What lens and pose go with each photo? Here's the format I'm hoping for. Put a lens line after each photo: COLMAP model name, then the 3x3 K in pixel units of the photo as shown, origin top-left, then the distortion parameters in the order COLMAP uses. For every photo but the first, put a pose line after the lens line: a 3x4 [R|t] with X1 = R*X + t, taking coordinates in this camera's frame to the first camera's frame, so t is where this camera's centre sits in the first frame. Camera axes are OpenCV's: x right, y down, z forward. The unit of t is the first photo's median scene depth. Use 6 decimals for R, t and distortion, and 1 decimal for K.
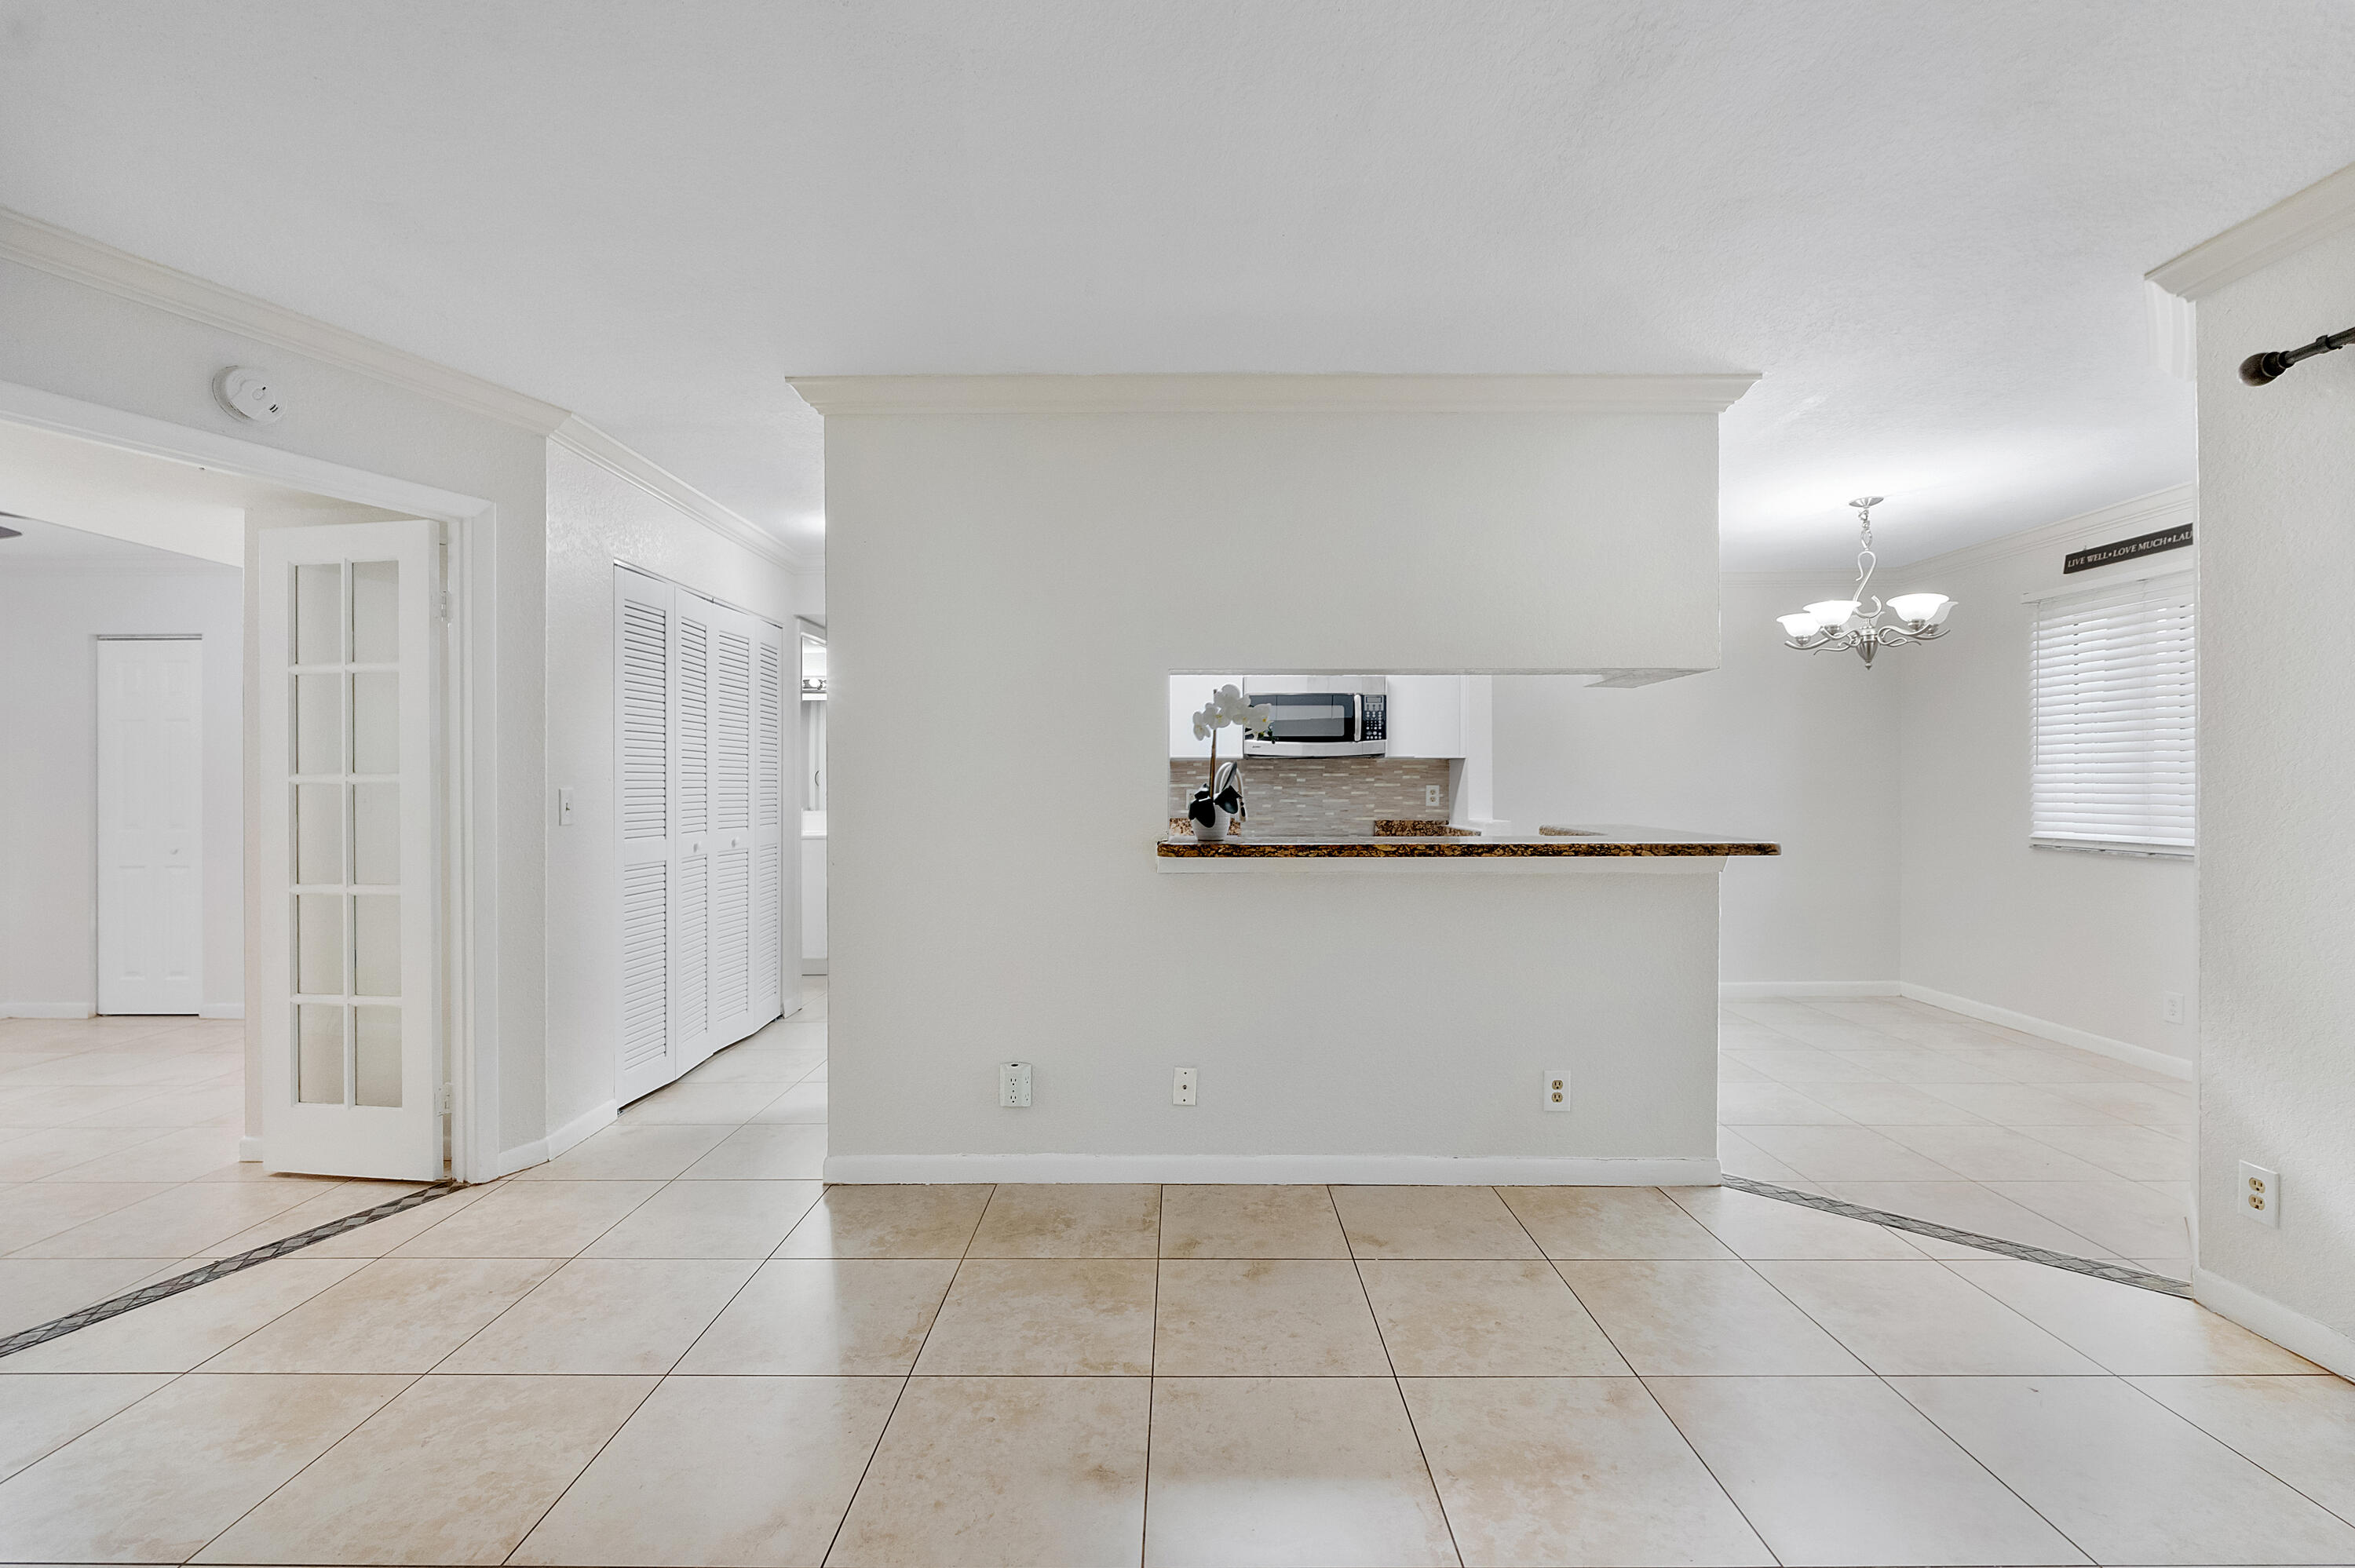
lens RADIAL K [[1002.8, 0, 1182.1], [0, 1002.8, 781.6], [0, 0, 1]] dist [-0.007413, 0.000368]
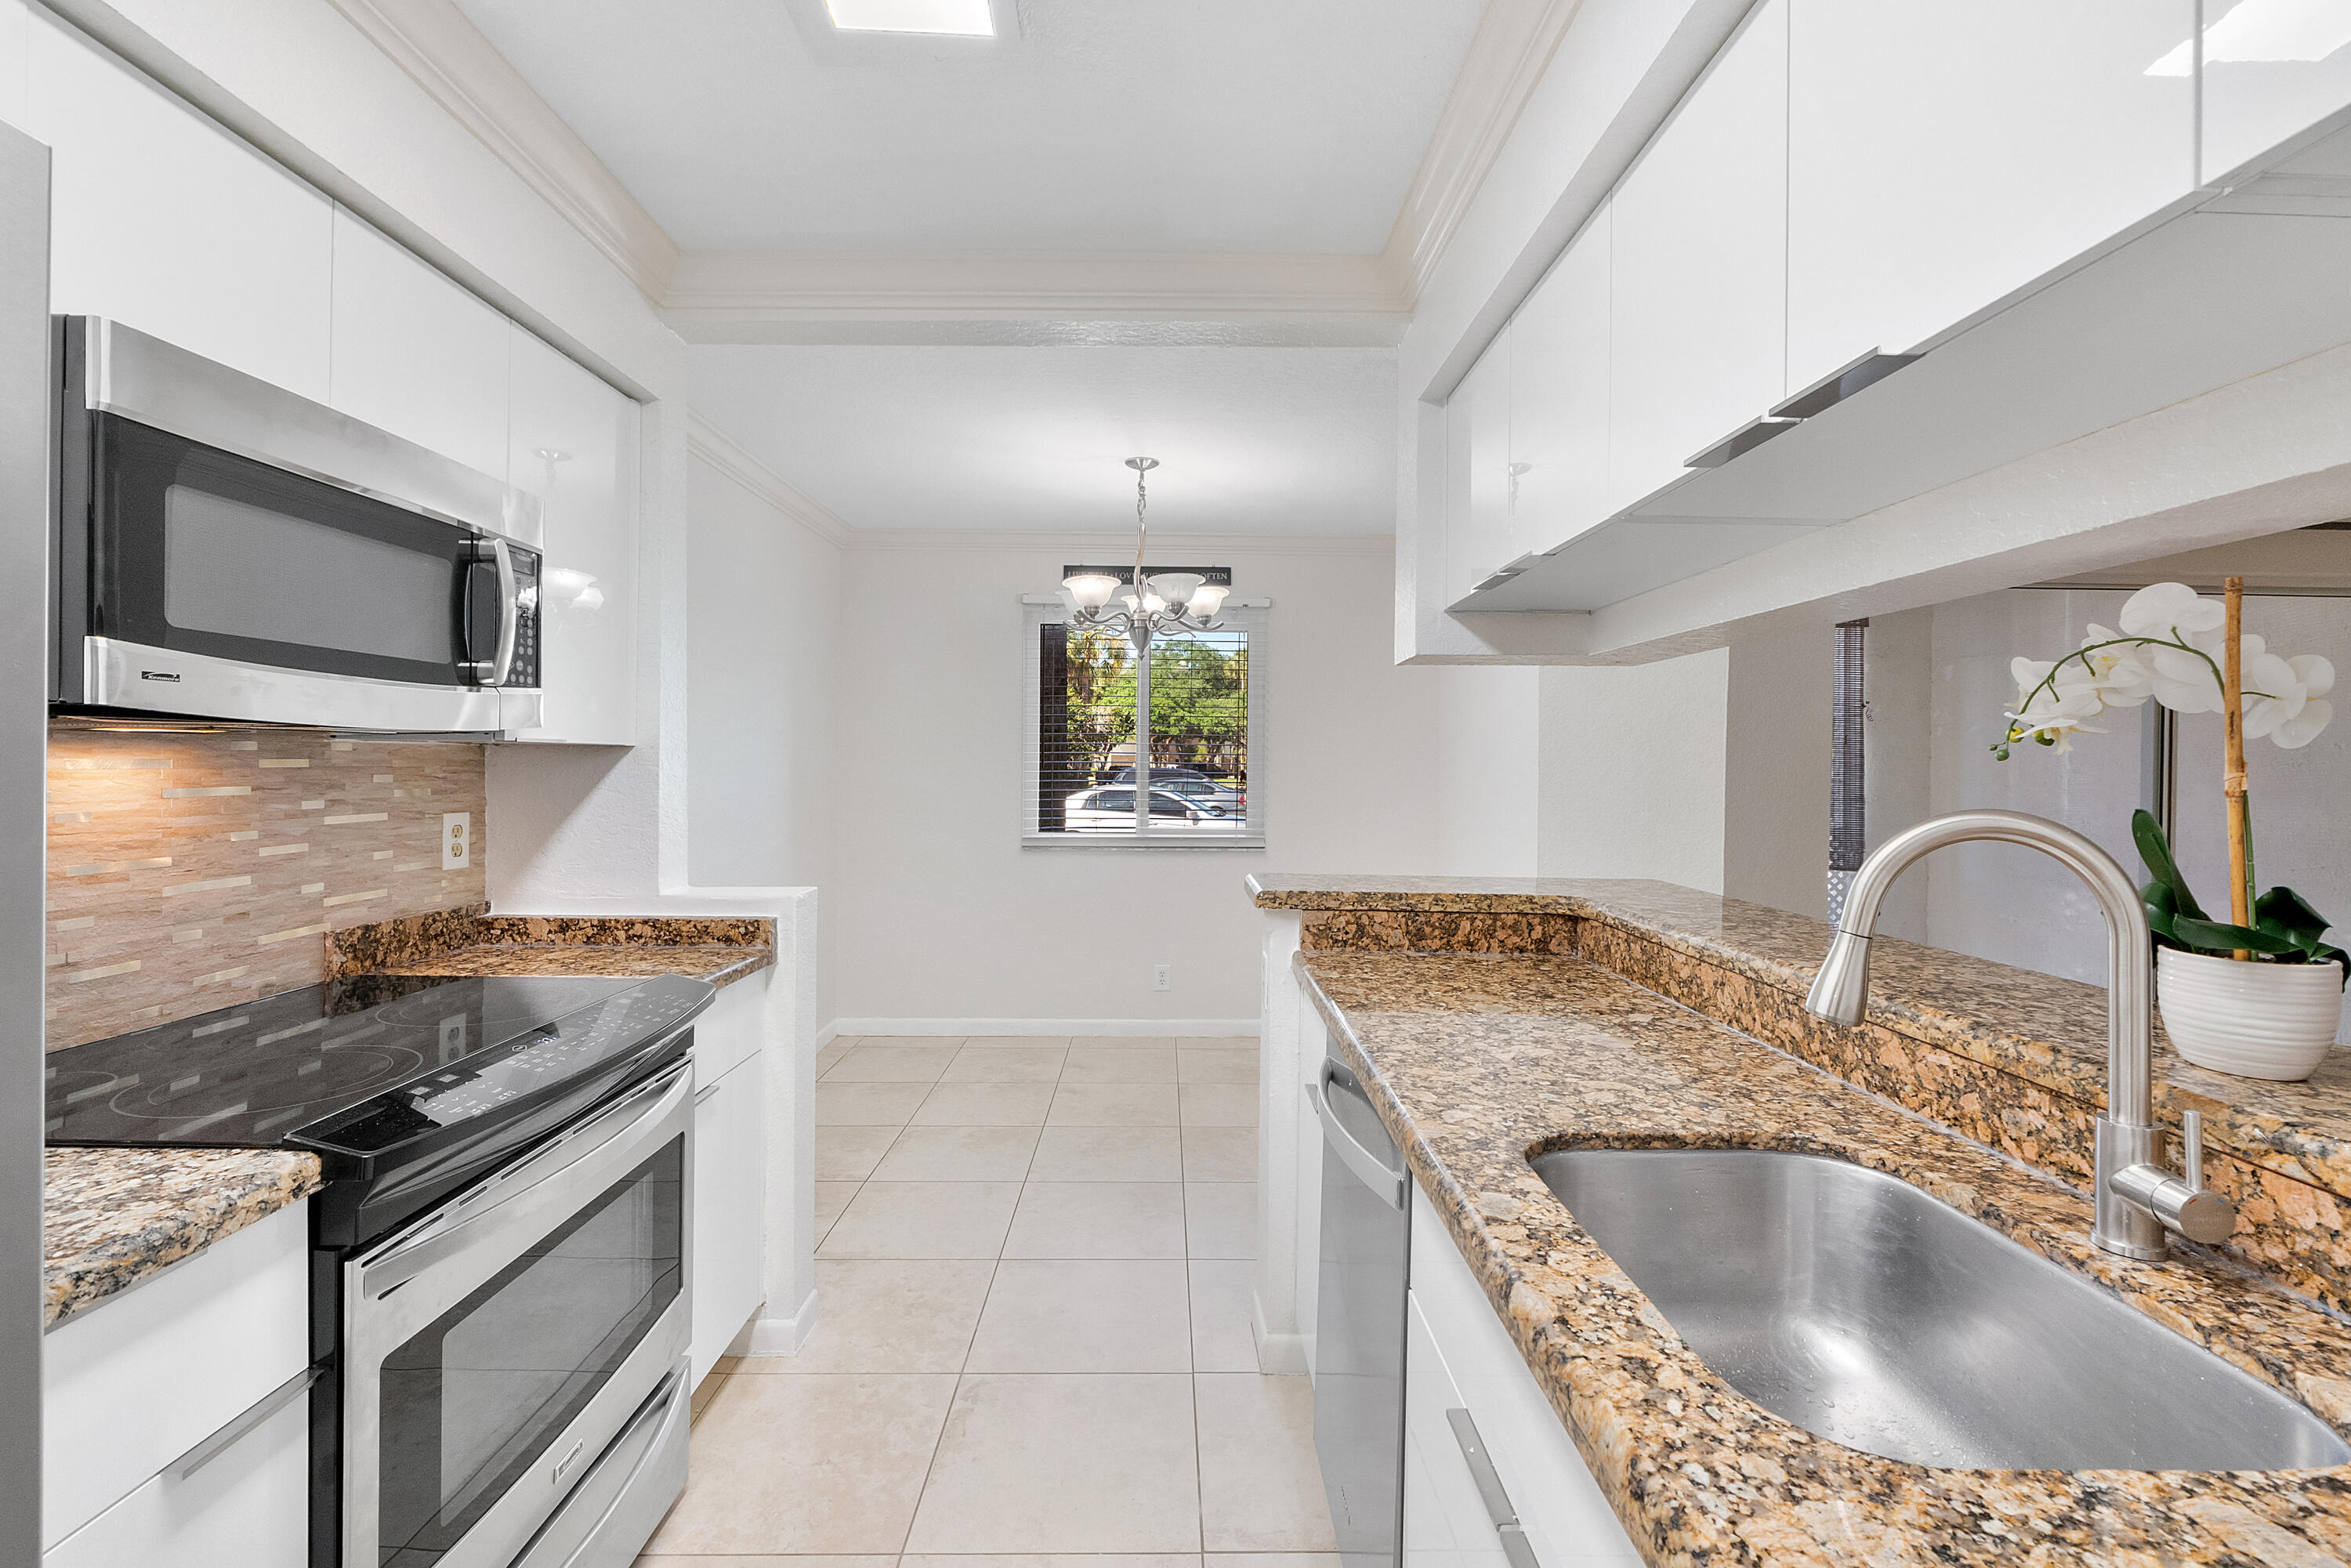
lens RADIAL K [[1001.2, 0, 1180.3], [0, 1001.2, 768.9], [0, 0, 1]] dist [-0.007413, 0.000368]
pose [[-0.013058, -0.005387, 0.999900, -0.152256], [-0.008985, 0.999946, 0.005270, -0.020664], [-0.999874, -0.008916, -0.013106, 0.884988]]
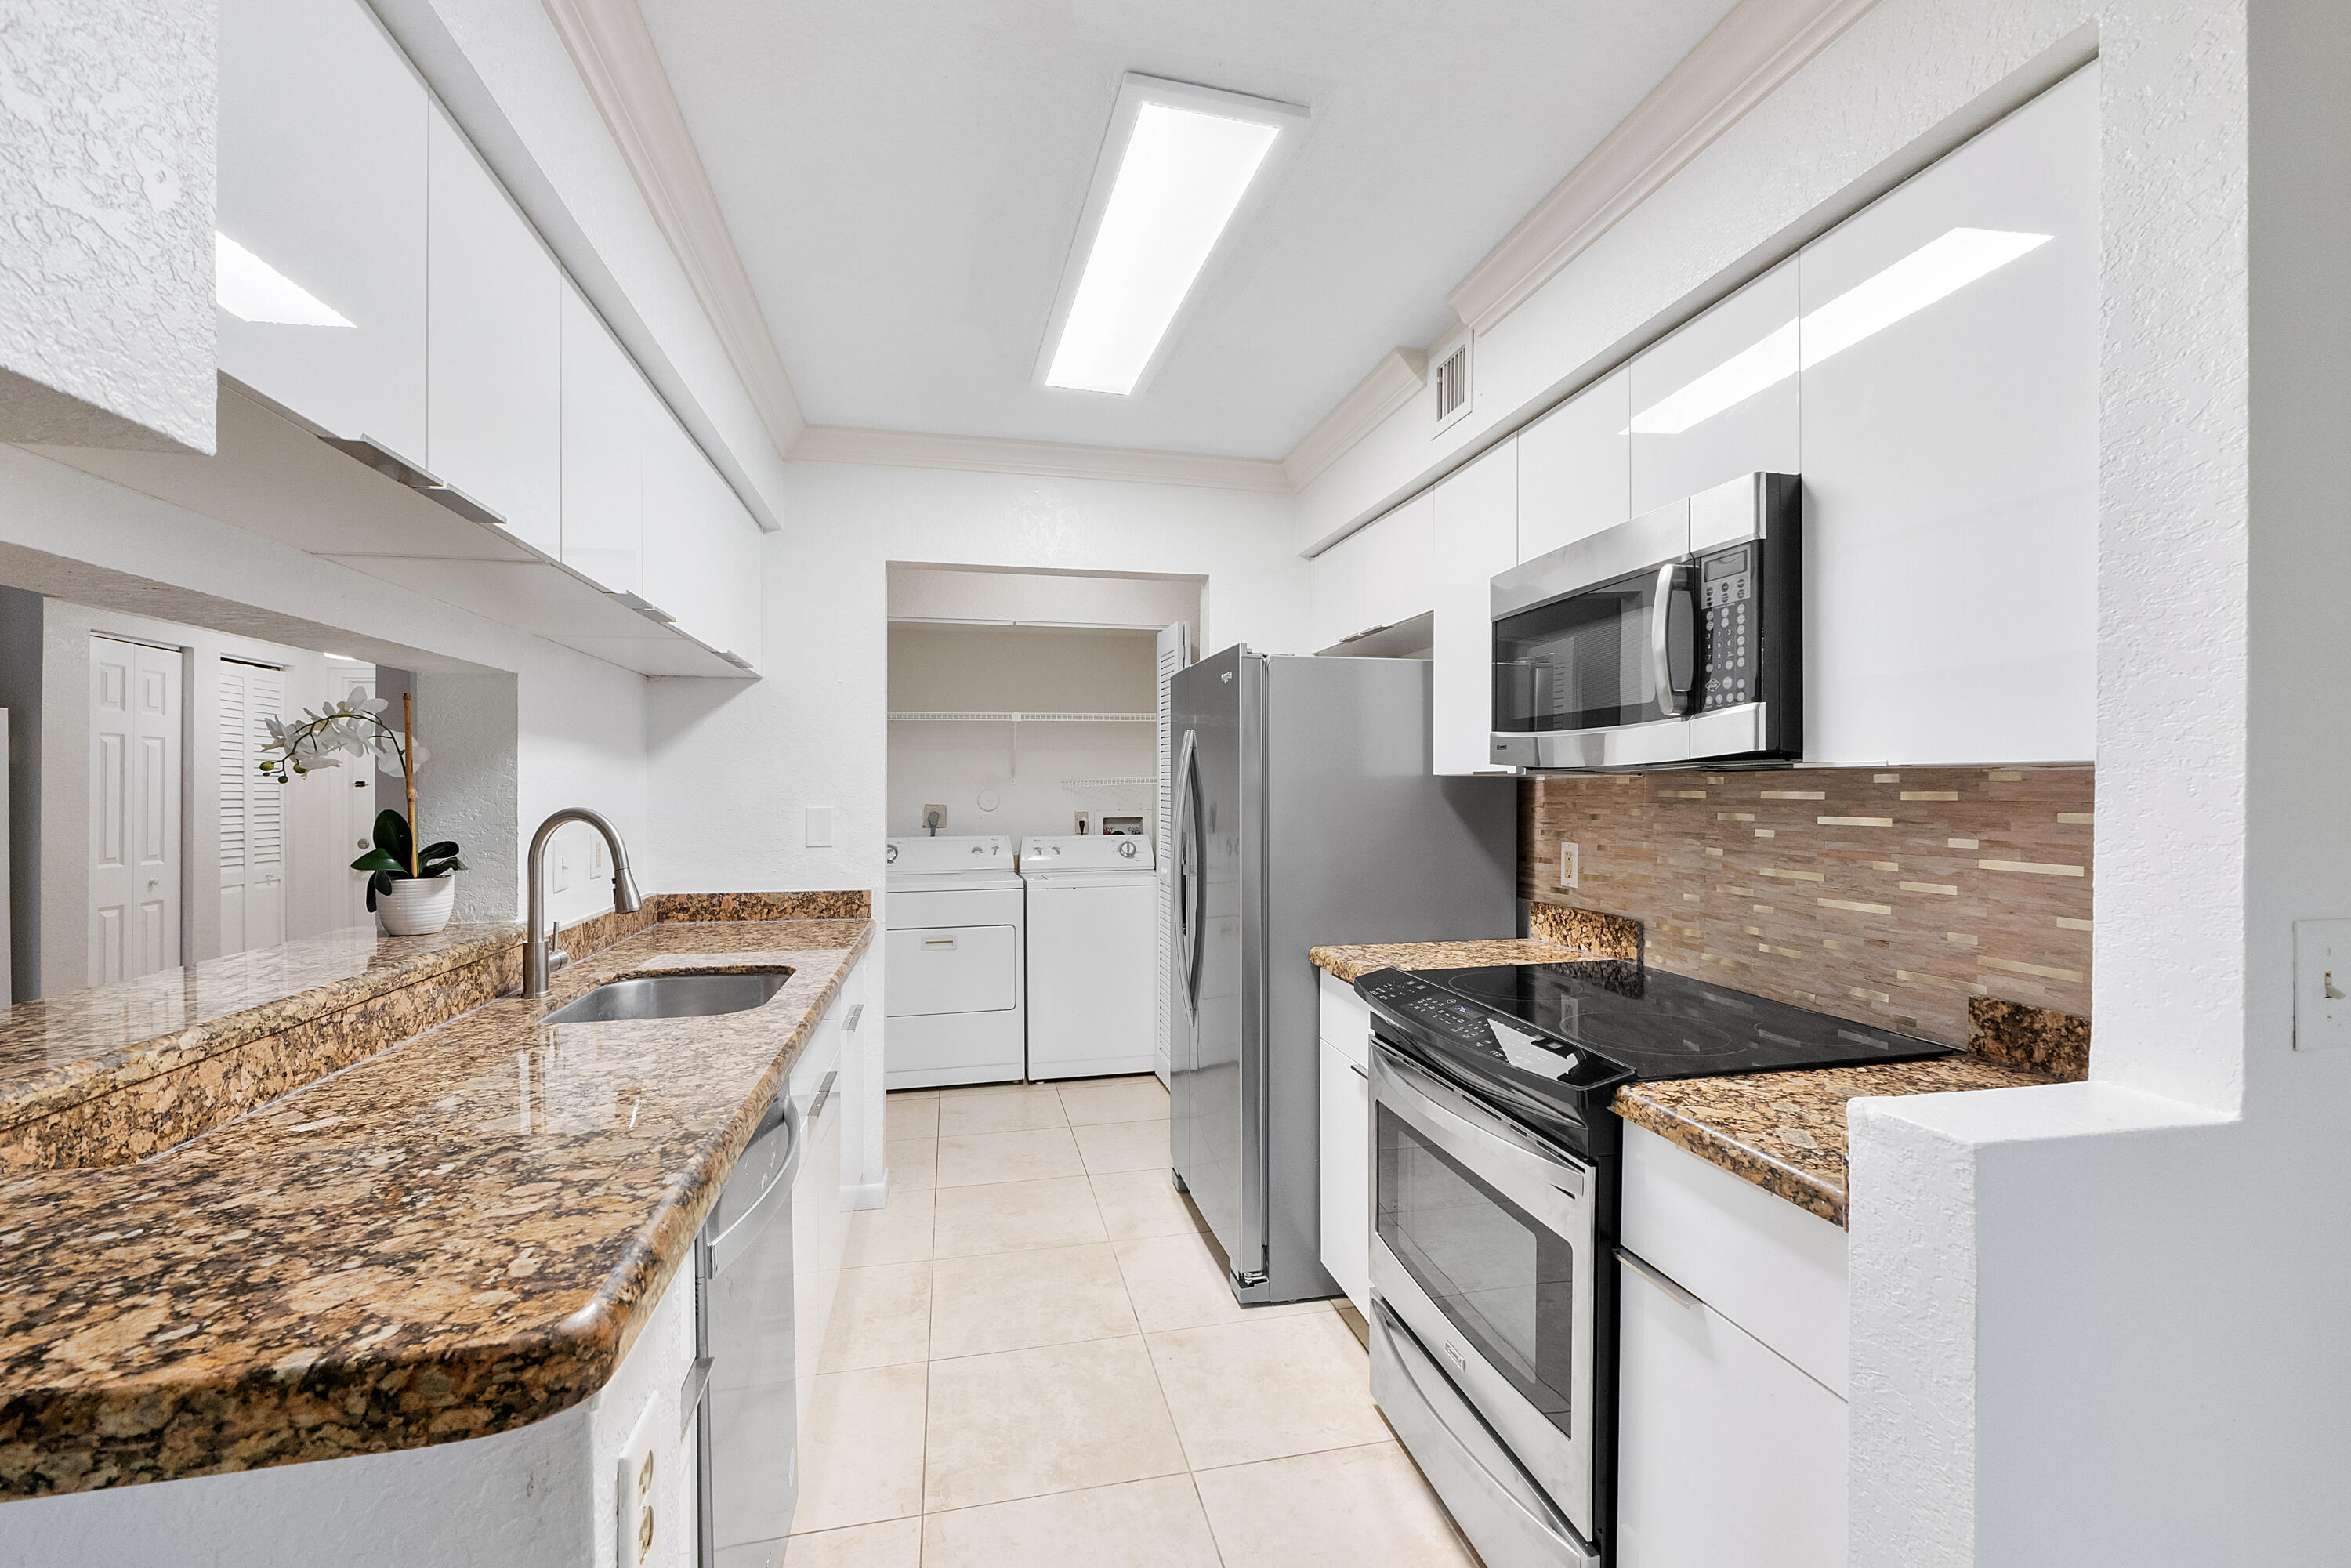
lens RADIAL K [[1001.2, 0, 1170.0], [0, 1001.2, 781.1], [0, 0, 1]] dist [-0.007413, 0.000368]
pose [[0.203674, -0.004682, -0.979028, 0.494556], [0.000367, 0.999989, -0.004706, -0.021511], [0.979039, 0.000599, 0.203673, 0.882718]]
